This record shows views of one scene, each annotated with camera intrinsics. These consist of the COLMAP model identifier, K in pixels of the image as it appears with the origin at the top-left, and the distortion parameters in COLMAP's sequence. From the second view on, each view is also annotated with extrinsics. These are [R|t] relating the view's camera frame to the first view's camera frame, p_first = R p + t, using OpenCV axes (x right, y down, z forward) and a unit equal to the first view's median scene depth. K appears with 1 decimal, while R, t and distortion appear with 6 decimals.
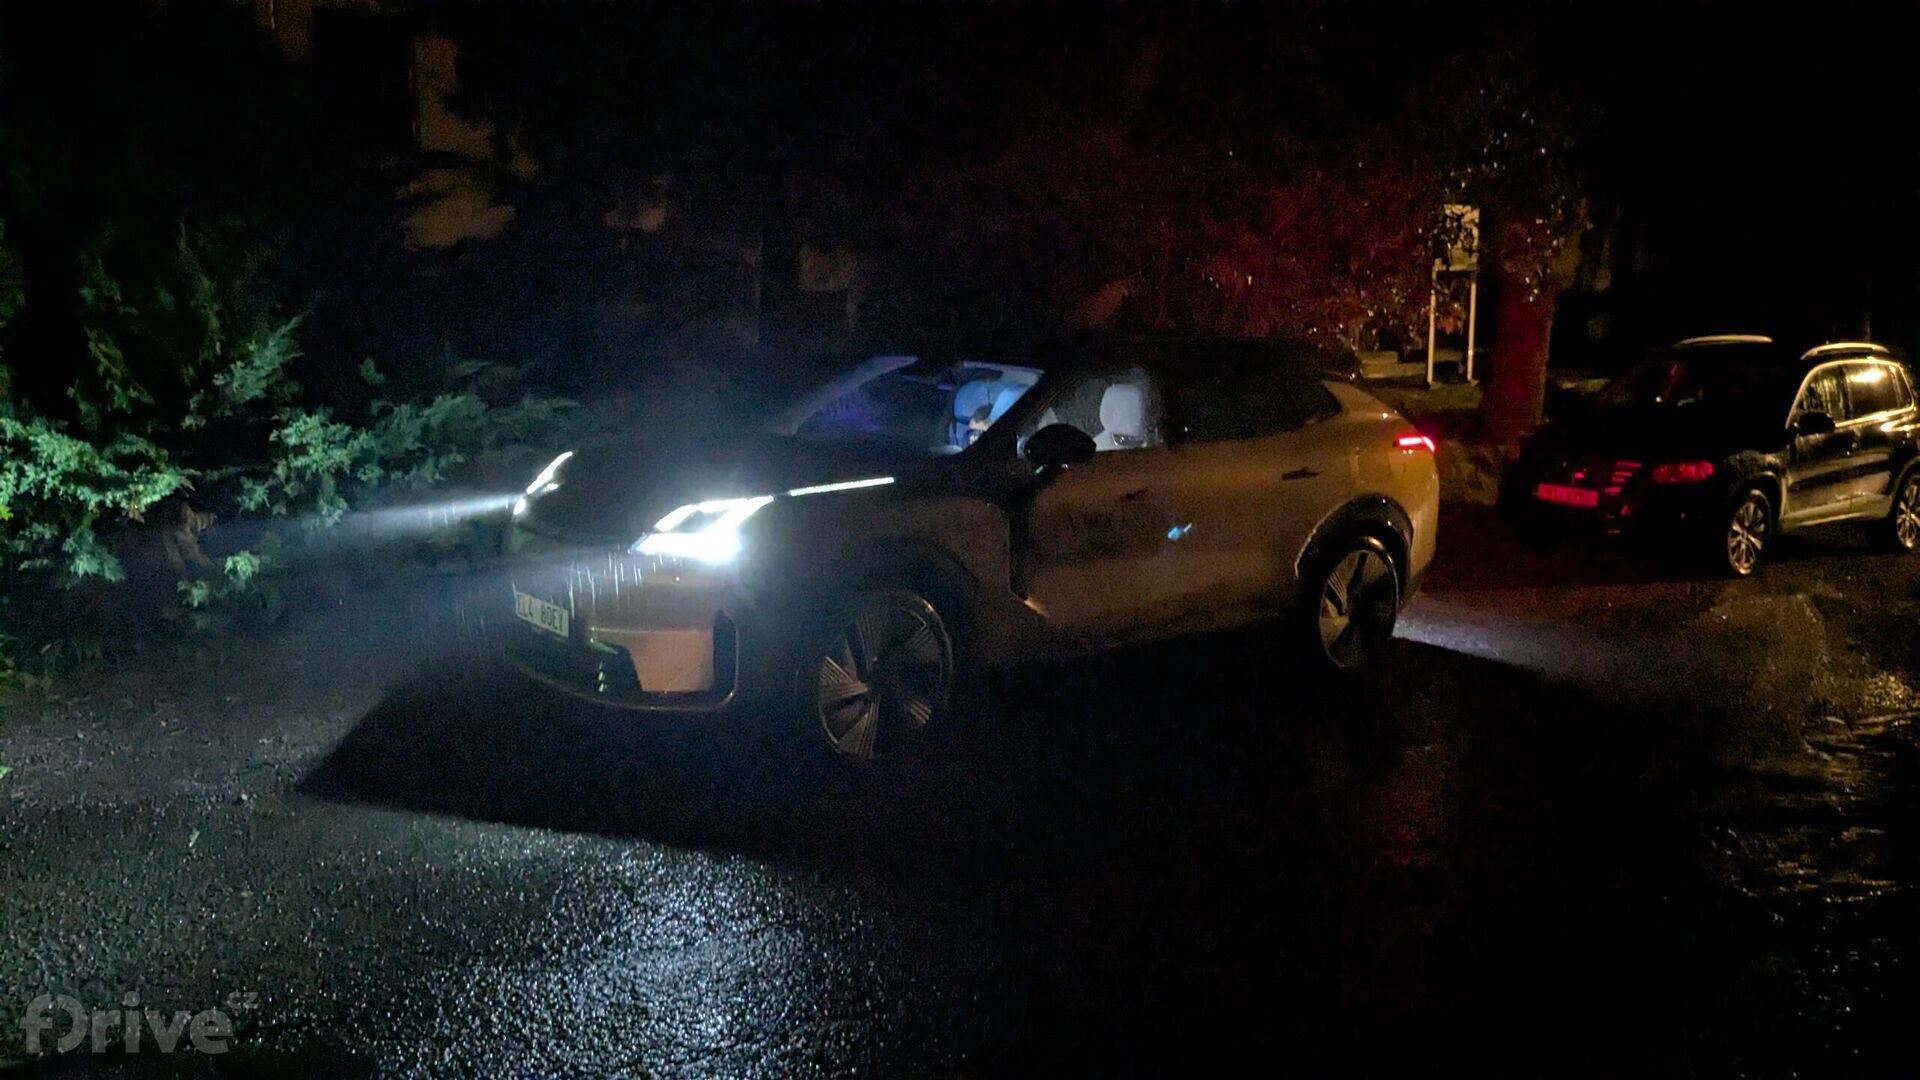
lens RADIAL K [[1621.7, 0, 960.0], [0, 1621.7, 540.0], [0, 0, 1]] dist [0.084171, 0.001033]
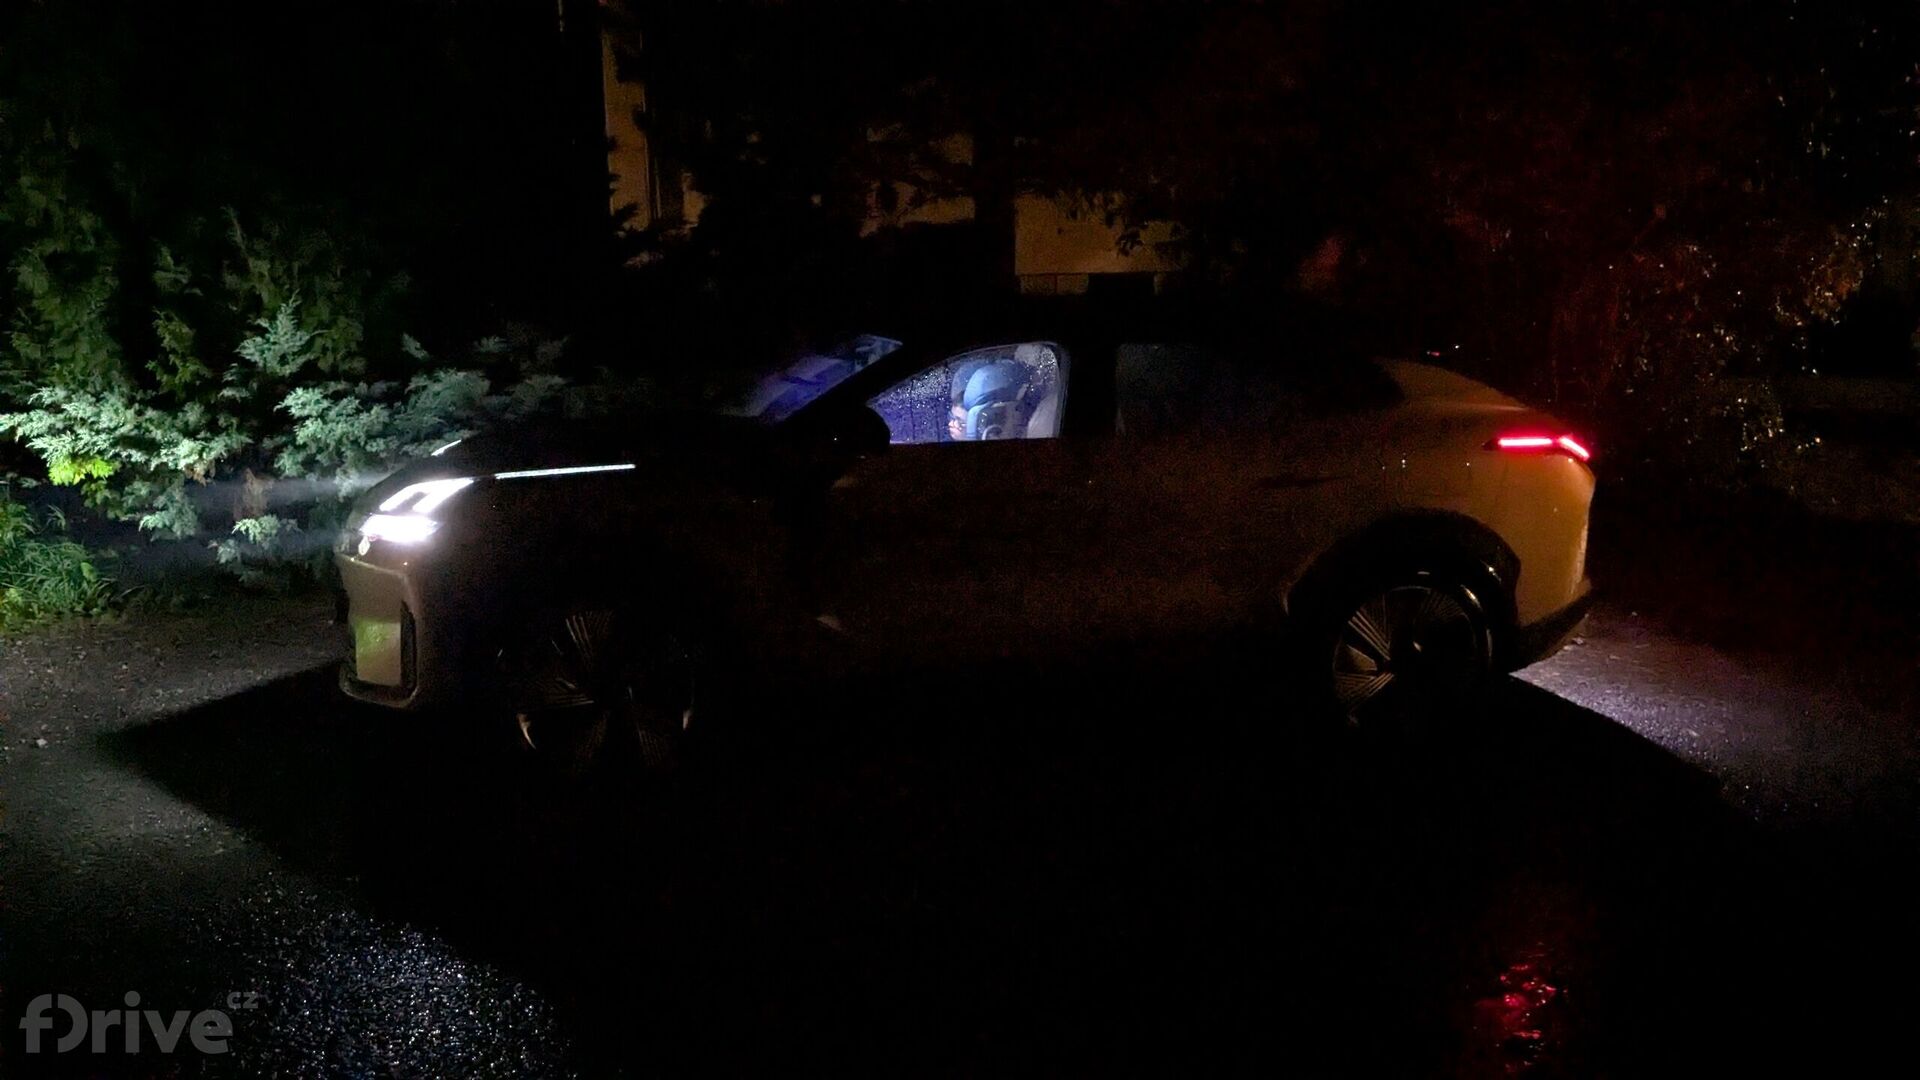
lens RADIAL K [[1621.7, 0, 960.0], [0, 1621.7, 540.0], [0, 0, 1]] dist [0.084171, 0.001033]
pose [[0.871088, 0.055199, -0.488015, 0.488156], [-0.052612, 0.998434, 0.019021, -0.021072], [0.488301, 0.009107, 0.872628, 0.289695]]
